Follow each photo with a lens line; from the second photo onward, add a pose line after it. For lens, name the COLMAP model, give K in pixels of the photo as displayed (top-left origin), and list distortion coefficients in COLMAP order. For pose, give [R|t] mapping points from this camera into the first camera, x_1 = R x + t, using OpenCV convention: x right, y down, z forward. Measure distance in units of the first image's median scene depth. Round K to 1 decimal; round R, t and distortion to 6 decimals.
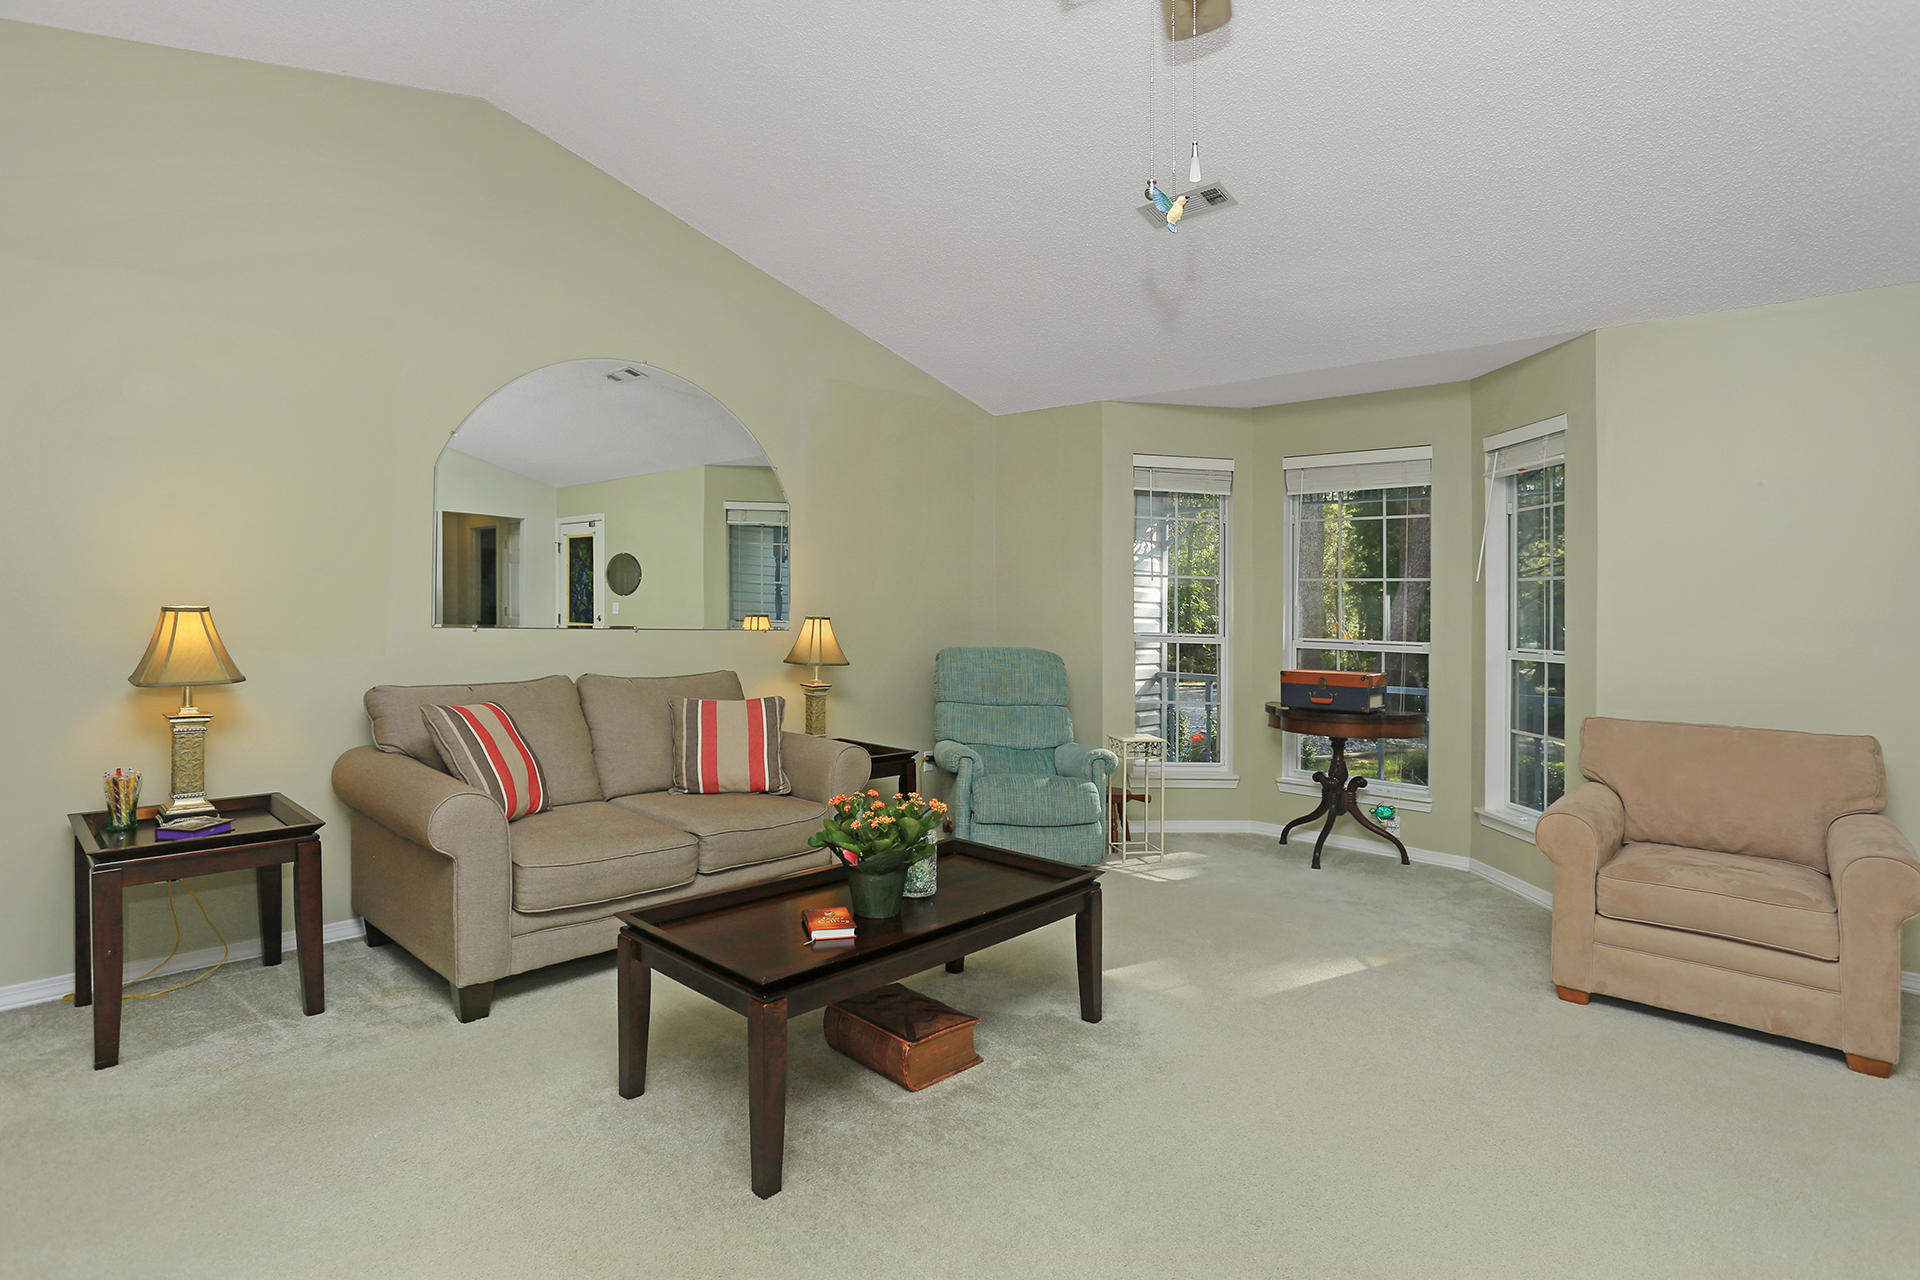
lens RADIAL K [[939.7, 0, 960.0], [0, 939.7, 640.0], [0, 0, 1]] dist [-0.057729, 0.028669]
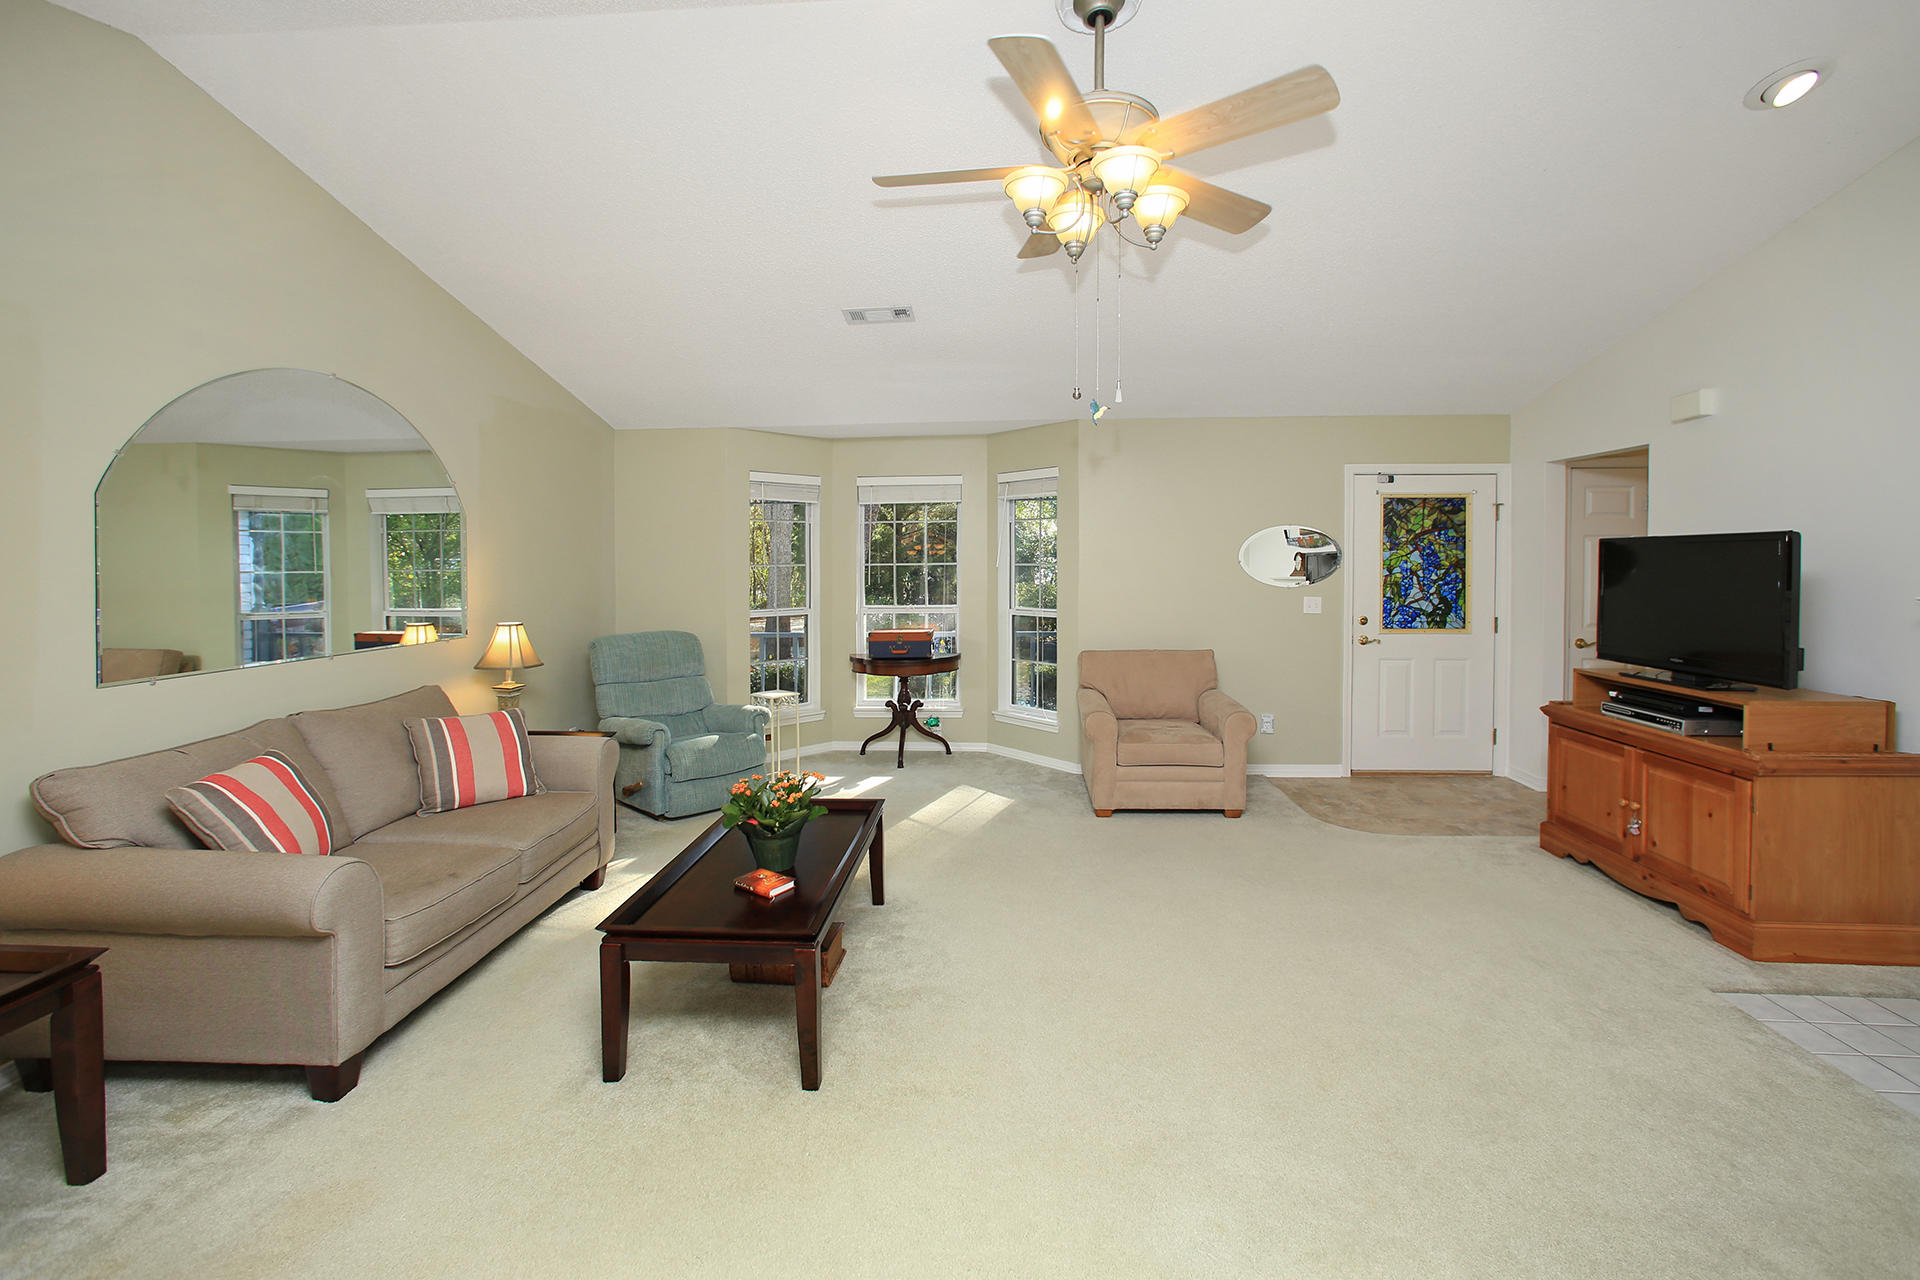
lens RADIAL K [[759.6, 0, 960.0], [0, 759.6, 640.0], [0, 0, 1]] dist [-0.000735, 0.000155]
pose [[0.807825, -0.092231, 0.582161, -0.235228], [0.054168, 0.995119, 0.082490, -0.048538], [-0.586927, -0.035103, 0.808878, 0.000300]]
